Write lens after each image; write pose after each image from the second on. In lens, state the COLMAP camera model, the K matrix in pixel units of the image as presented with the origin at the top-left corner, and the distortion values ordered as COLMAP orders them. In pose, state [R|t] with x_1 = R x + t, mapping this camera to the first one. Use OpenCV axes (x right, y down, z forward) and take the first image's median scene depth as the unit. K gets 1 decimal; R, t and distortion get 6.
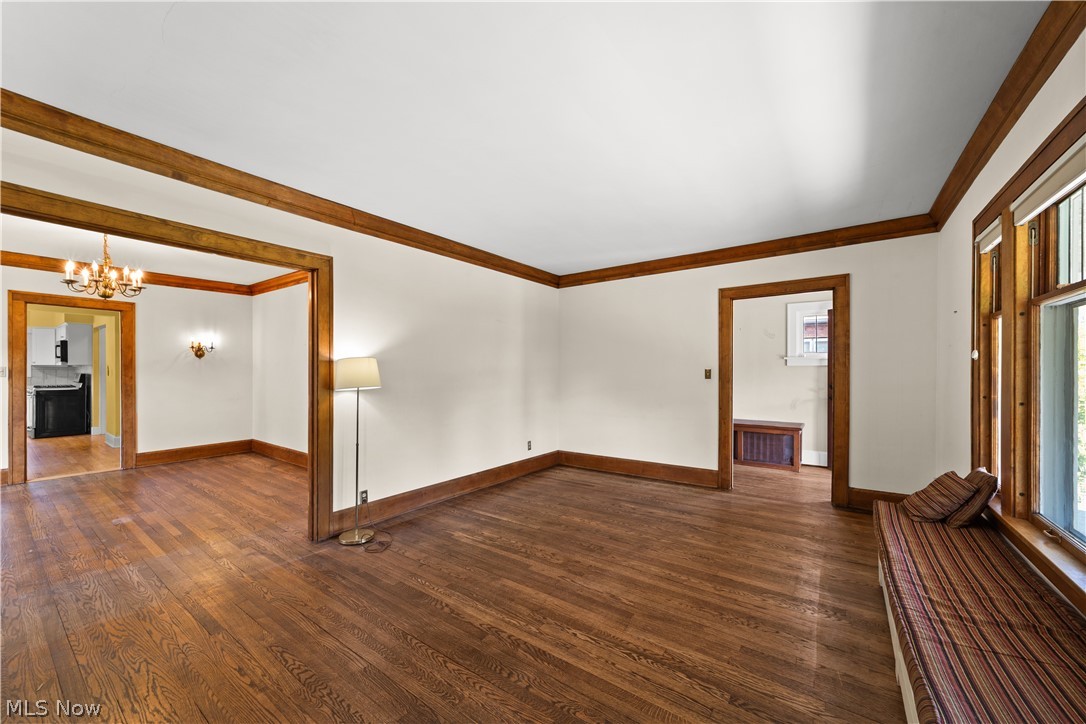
lens RADIAL K [[423.2, 0, 548.0], [0, 423.2, 368.2], [0, 0, 1]] dist [-0.013651, 0.003796]
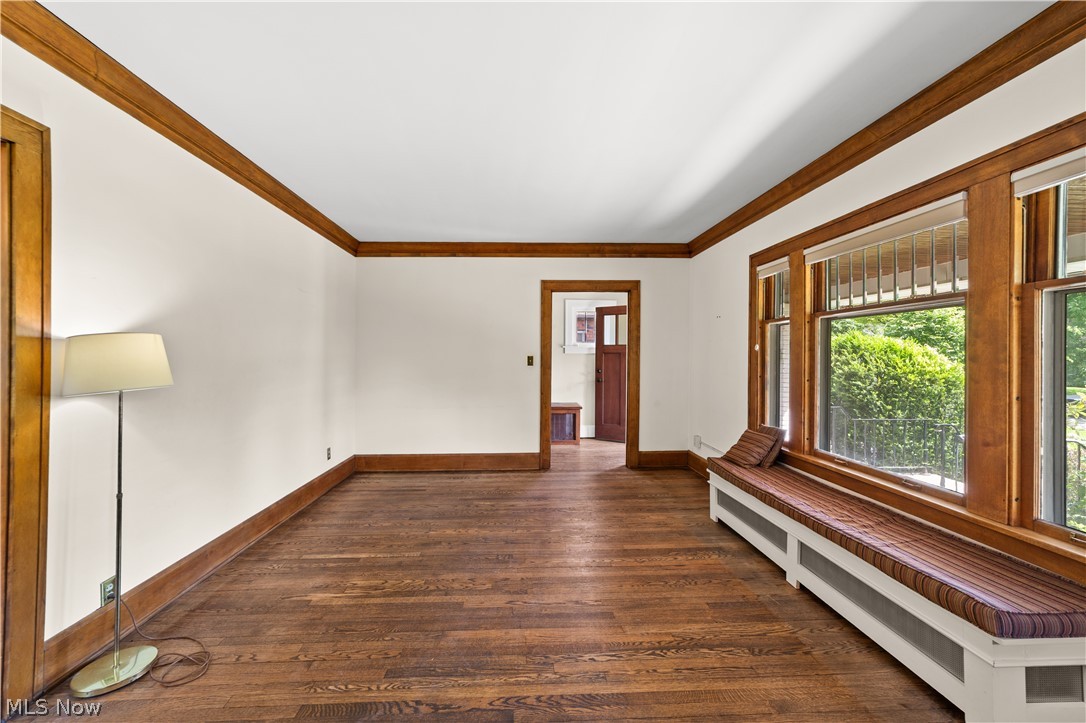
lens RADIAL K [[423.2, 0, 544.8], [0, 423.2, 356.7], [0, 0, 1]] dist [-0.013651, 0.003796]
pose [[0.777579, 0.003054, 0.628778, -0.347406], [-0.006327, 0.999976, 0.002967, -0.000467], [-0.628753, -0.006285, 0.777579, 0.236161]]
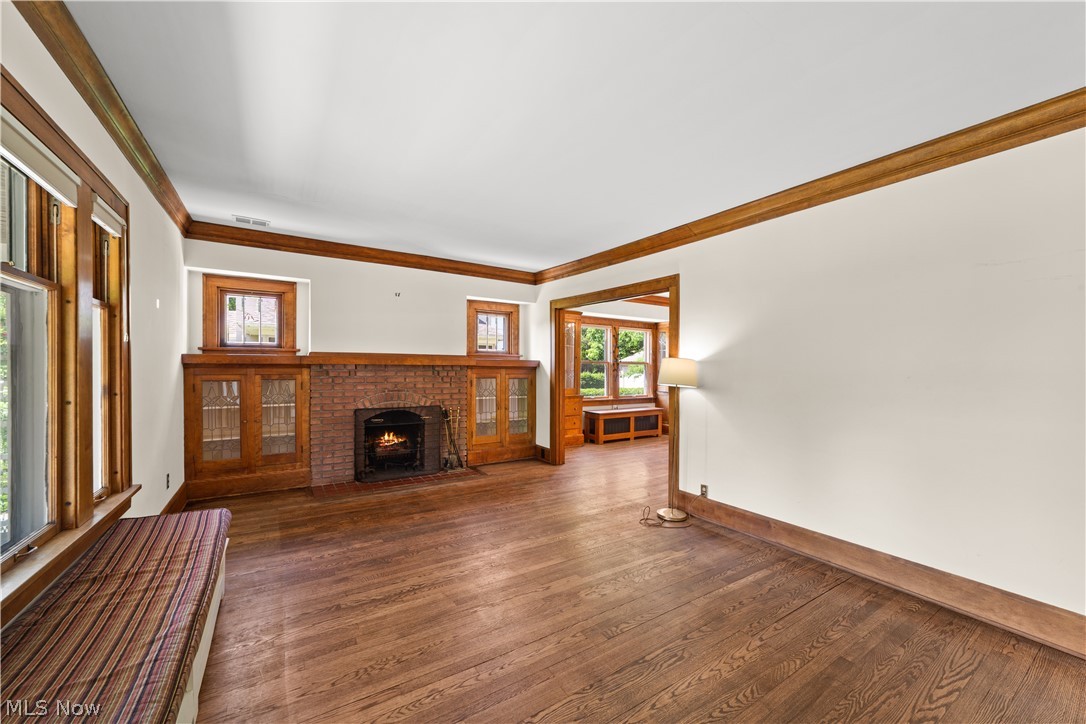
lens RADIAL K [[423.2, 0, 527.9], [0, 423.2, 371.0], [0, 0, 1]] dist [-0.013651, 0.003796]
pose [[-0.409889, 0.001796, -0.912134, 0.710054], [-0.006081, 0.999970, 0.004702, 0.005129], [0.912115, 0.007474, -0.409866, 1.047756]]
